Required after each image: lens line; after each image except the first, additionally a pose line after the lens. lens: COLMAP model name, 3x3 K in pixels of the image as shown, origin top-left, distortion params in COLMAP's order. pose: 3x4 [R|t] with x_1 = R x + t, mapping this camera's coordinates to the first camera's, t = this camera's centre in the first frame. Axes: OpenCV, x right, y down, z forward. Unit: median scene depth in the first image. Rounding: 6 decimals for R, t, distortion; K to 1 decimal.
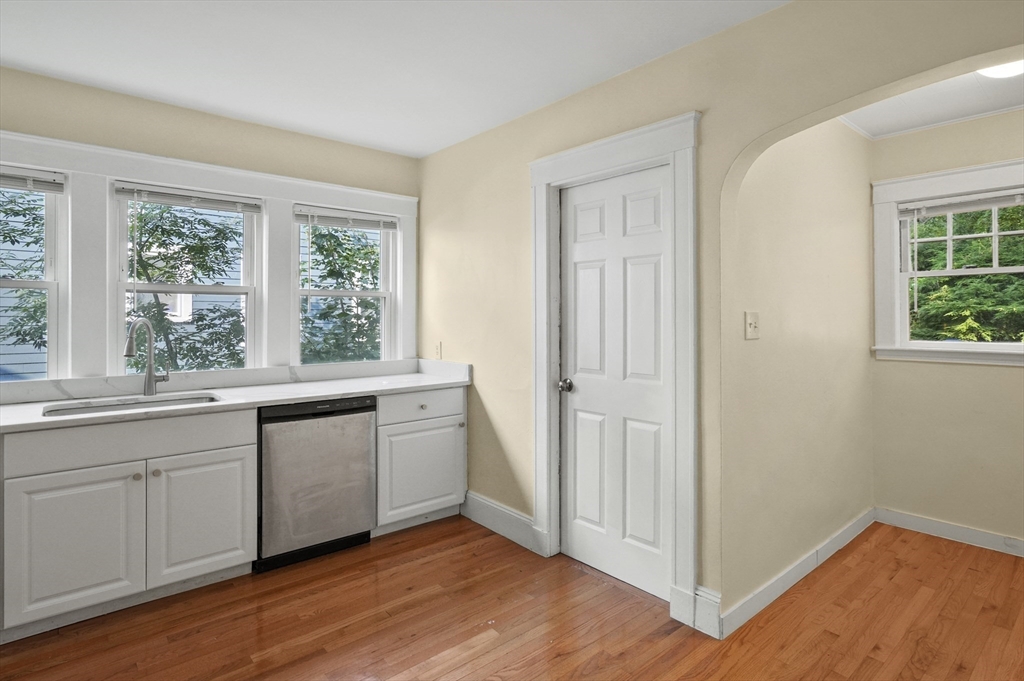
lens RADIAL K [[541.8, 0, 510.5], [0, 541.8, 319.7], [0, 0, 1]] dist [0.000096, 0.000470]
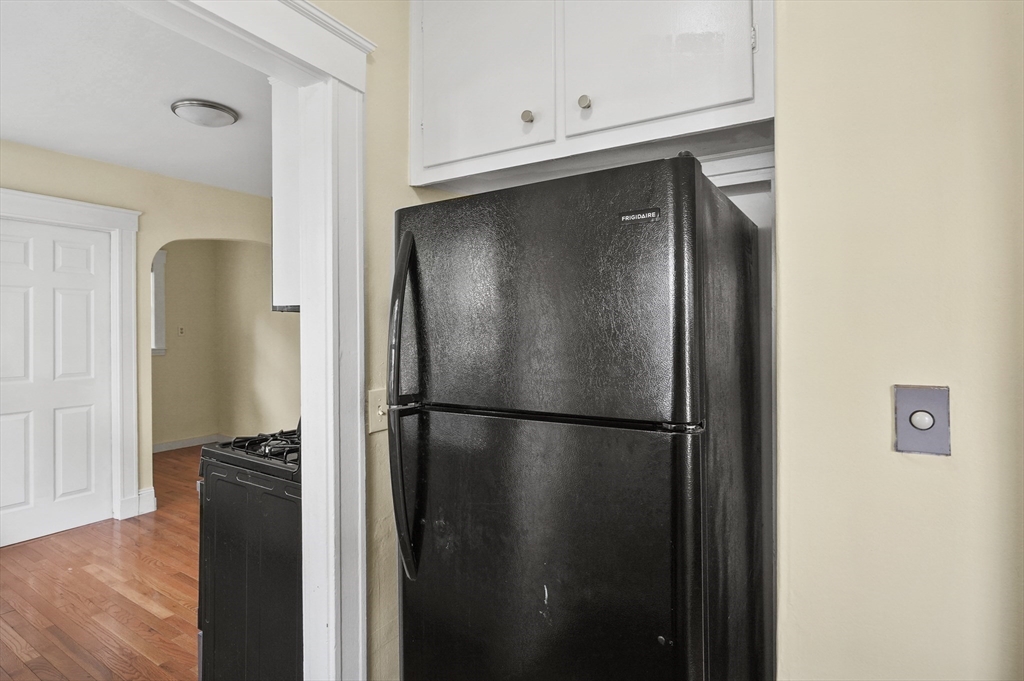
lens RADIAL K [[531.6, 0, 502.9], [0, 531.6, 344.2], [0, 0, 1]] dist [-0.007857, 0.000610]
pose [[-0.277228, -0.030134, 0.960331, -1.400544], [-0.007637, 0.999546, 0.029159, -0.024011], [-0.960774, 0.000749, -0.277332, 0.322848]]
